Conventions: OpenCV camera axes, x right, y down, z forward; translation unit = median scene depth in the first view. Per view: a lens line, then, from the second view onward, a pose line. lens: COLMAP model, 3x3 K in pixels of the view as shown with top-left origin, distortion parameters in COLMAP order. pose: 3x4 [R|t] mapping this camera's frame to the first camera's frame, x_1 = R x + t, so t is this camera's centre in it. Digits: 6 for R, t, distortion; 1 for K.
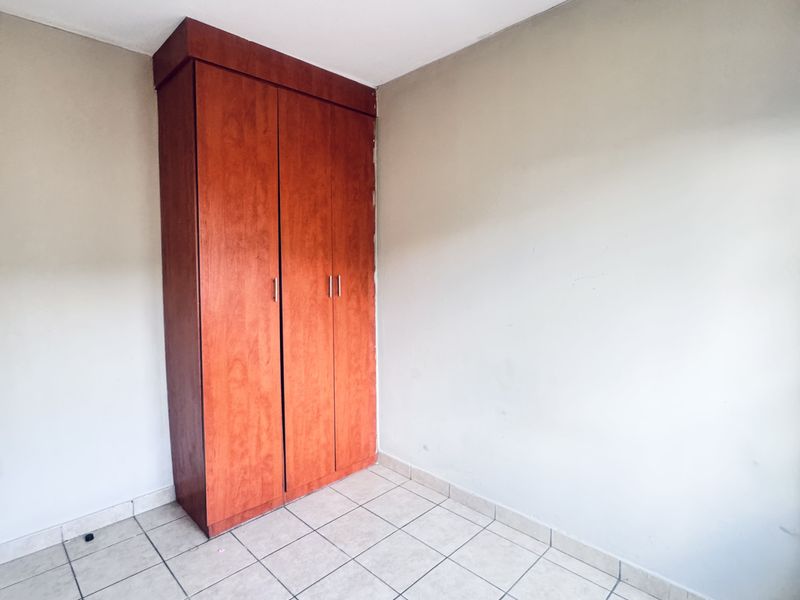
lens RADIAL K [[424.8, 0, 397.2], [0, 424.8, 302.3], [0, 0, 1]] dist [-0.001544, -0.000267]
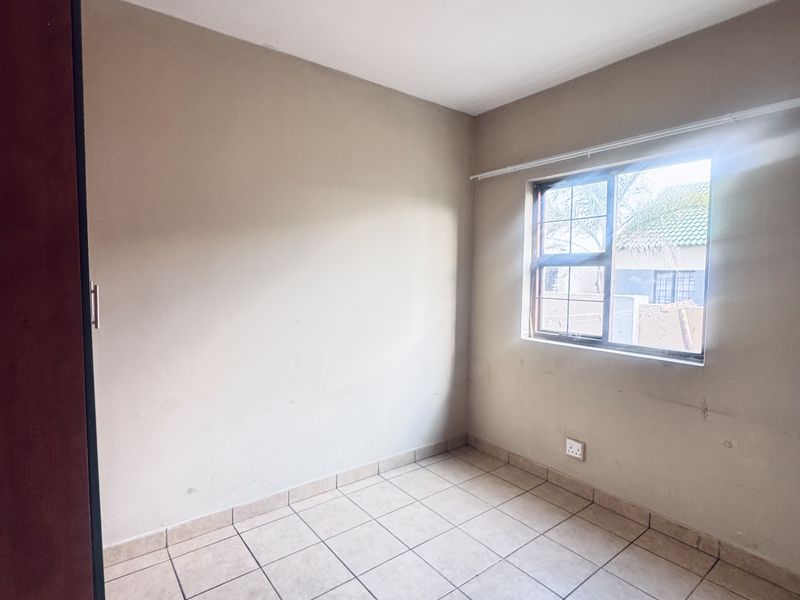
lens RADIAL K [[424.8, 0, 397.2], [0, 424.8, 302.3], [0, 0, 1]] dist [-0.001544, -0.000267]
pose [[0.129617, -0.068065, 0.989225, -0.787249], [0.071608, 0.995679, 0.059126, -0.043243], [-0.988975, 0.063173, 0.133931, 0.570519]]
